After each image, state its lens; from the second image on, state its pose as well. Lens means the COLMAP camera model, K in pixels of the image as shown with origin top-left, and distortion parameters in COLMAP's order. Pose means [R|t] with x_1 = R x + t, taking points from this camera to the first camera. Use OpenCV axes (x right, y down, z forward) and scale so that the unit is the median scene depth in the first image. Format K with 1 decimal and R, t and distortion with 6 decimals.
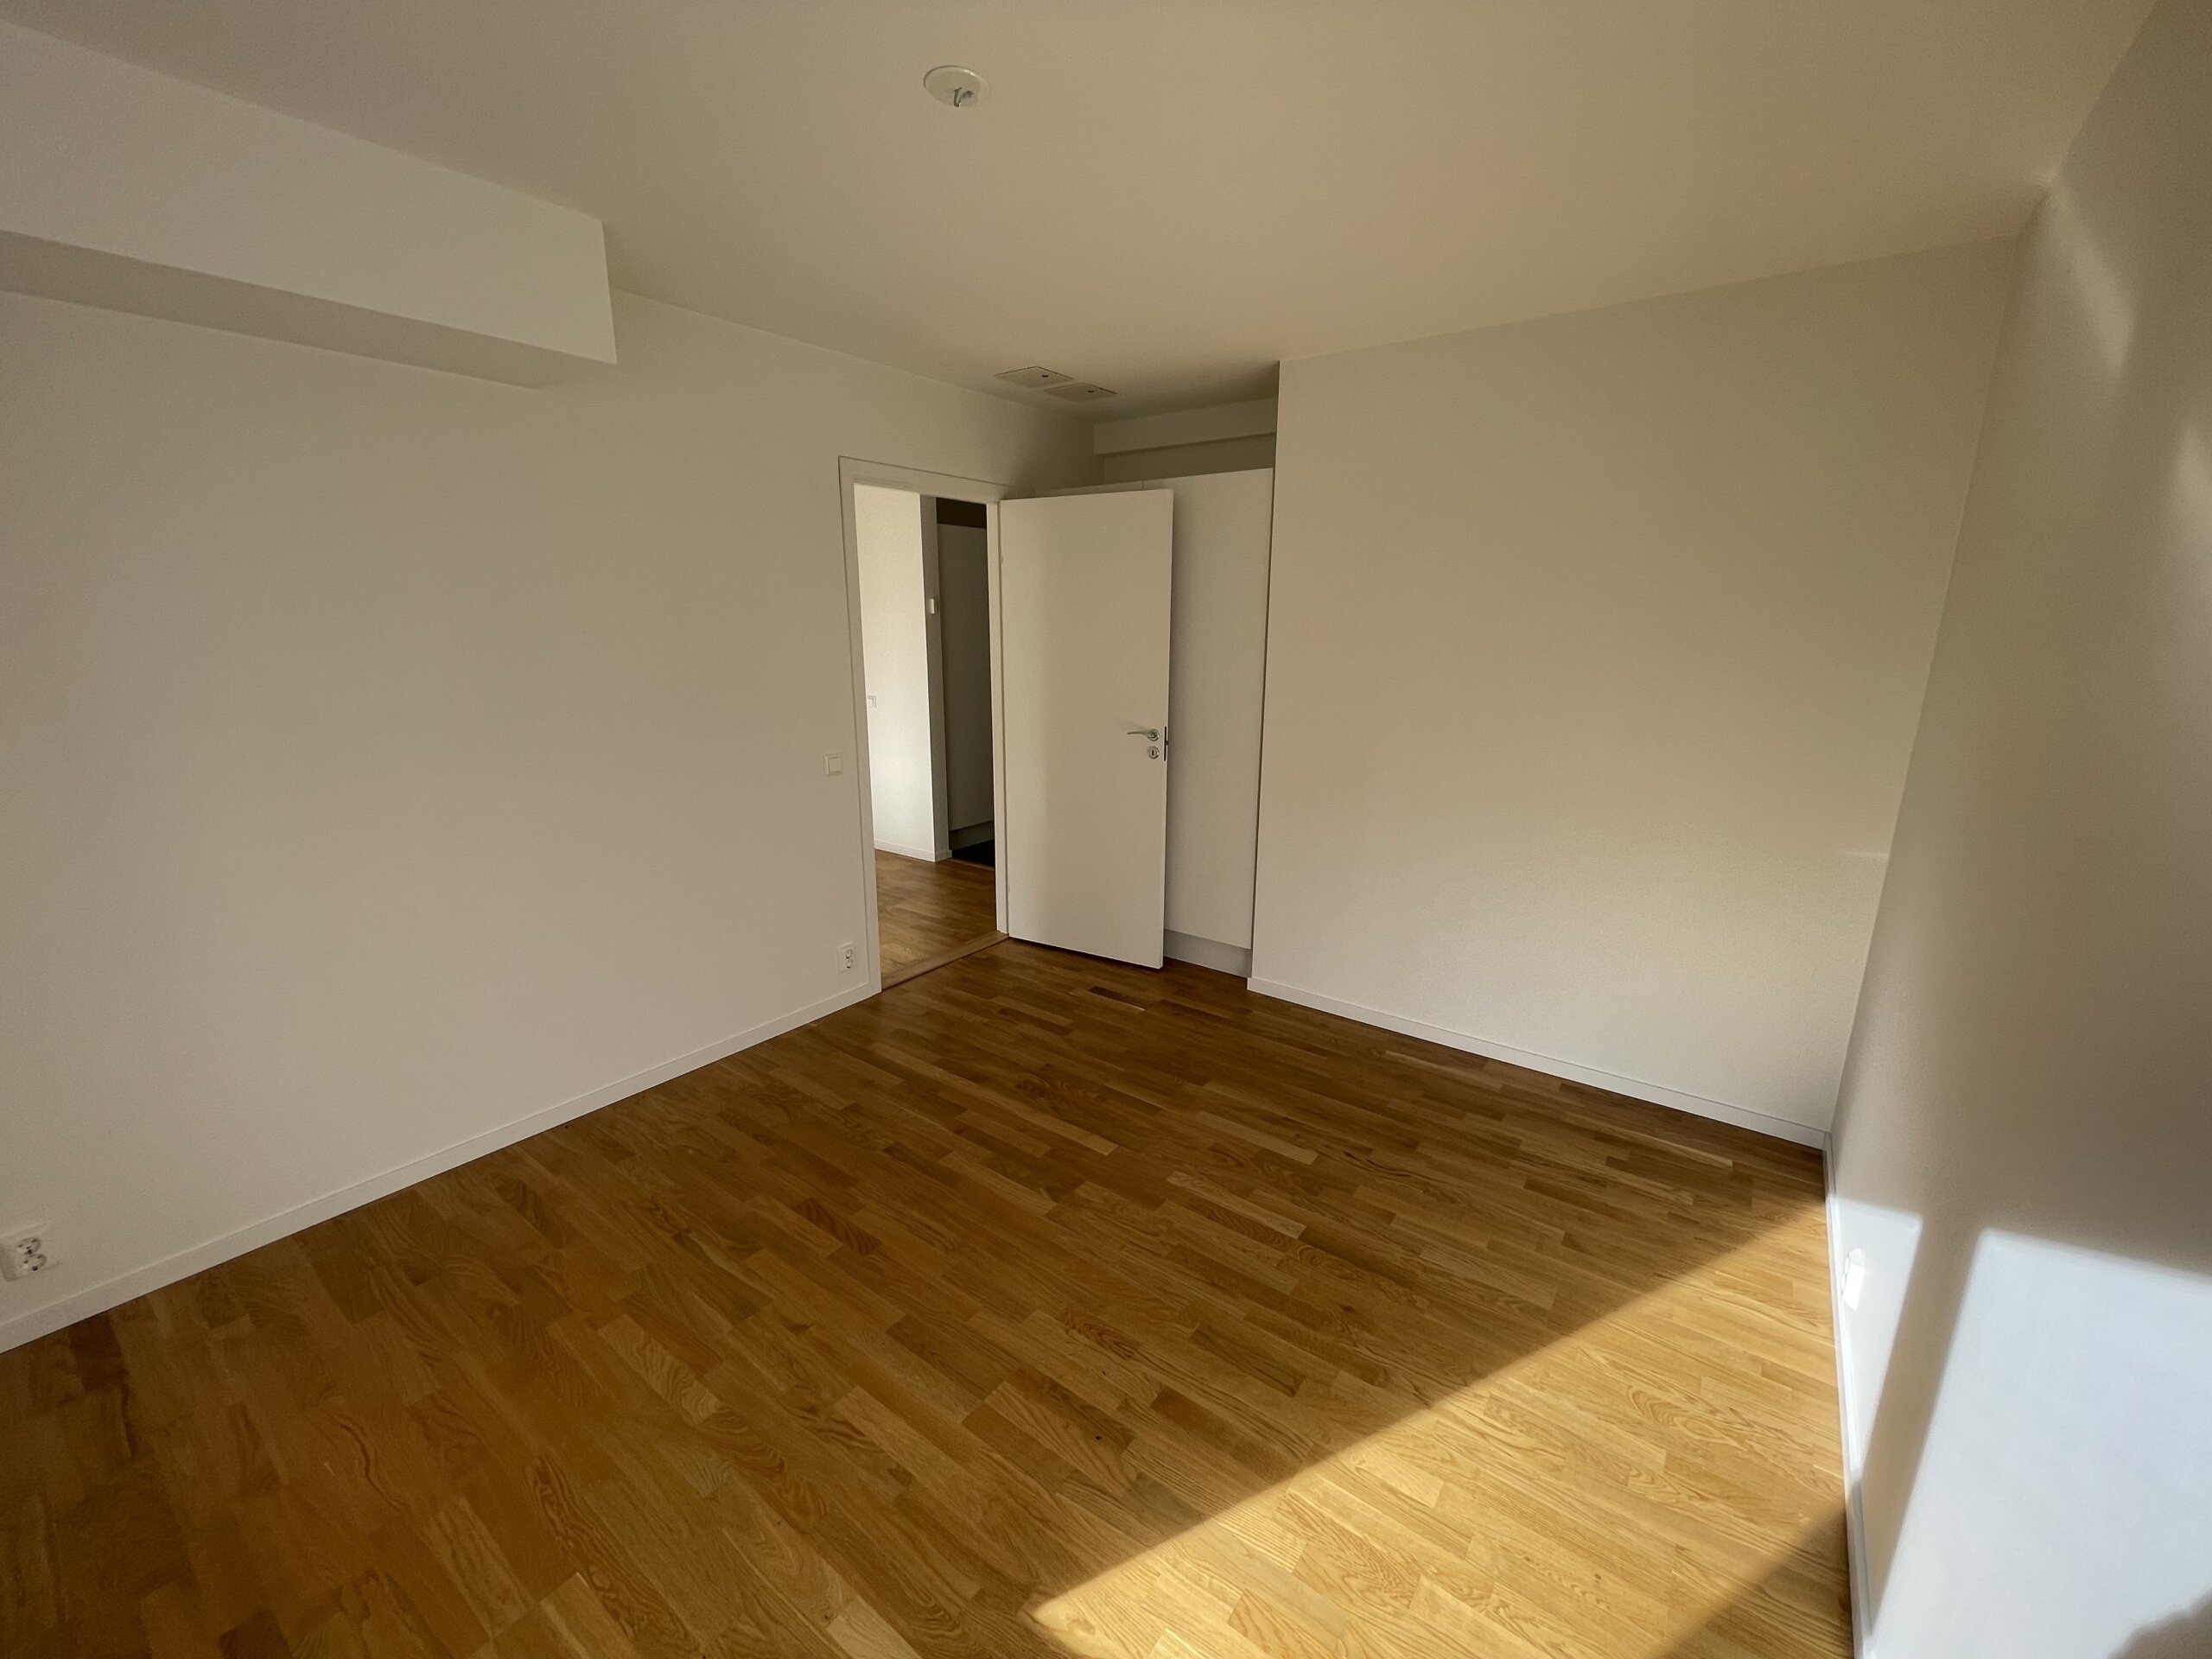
lens RADIAL K [[891.7, 0, 1106.0], [0, 891.7, 829.5], [0, 0, 1]] dist [-0.002232, -0.000365]
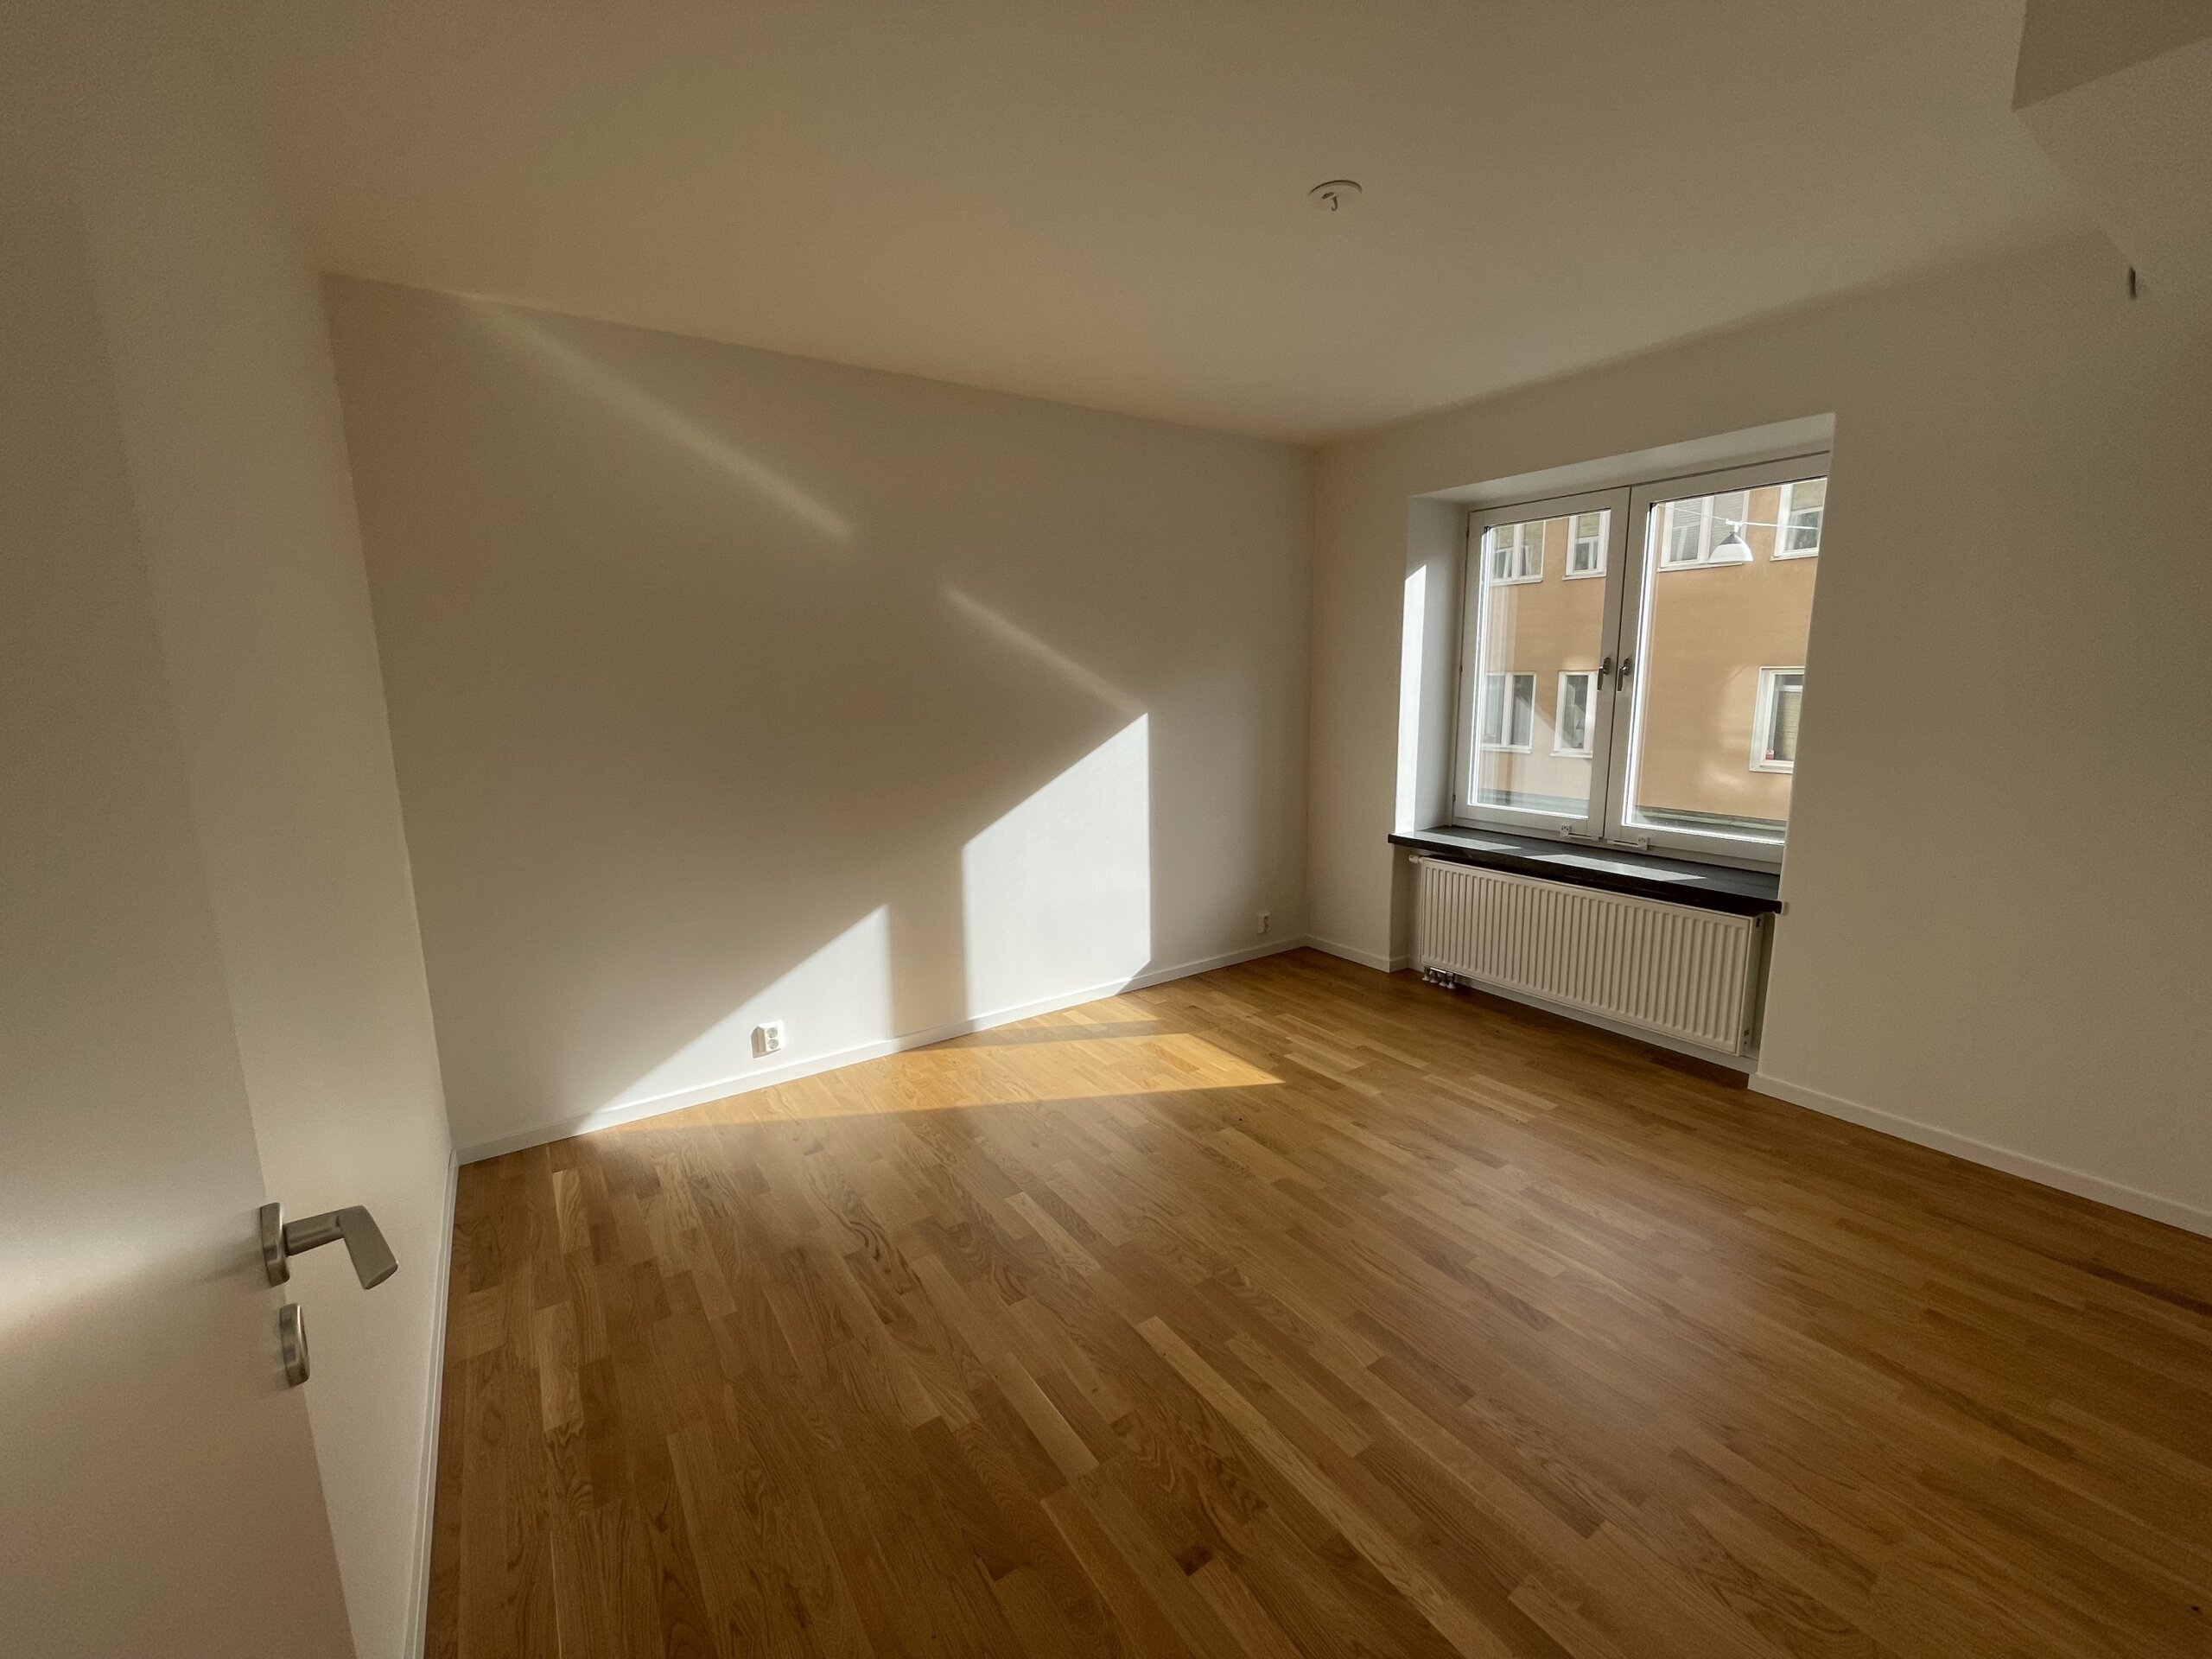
lens RADIAL K [[911.3, 0, 1106.0], [0, 911.3, 829.5], [0, 0, 1]] dist [-0.000321, -0.000083]
pose [[-0.947215, -0.044228, 0.317534, -0.182996], [0.085363, 0.919892, 0.382769, -0.309506], [-0.309026, 0.389670, -0.867560, 1.487072]]
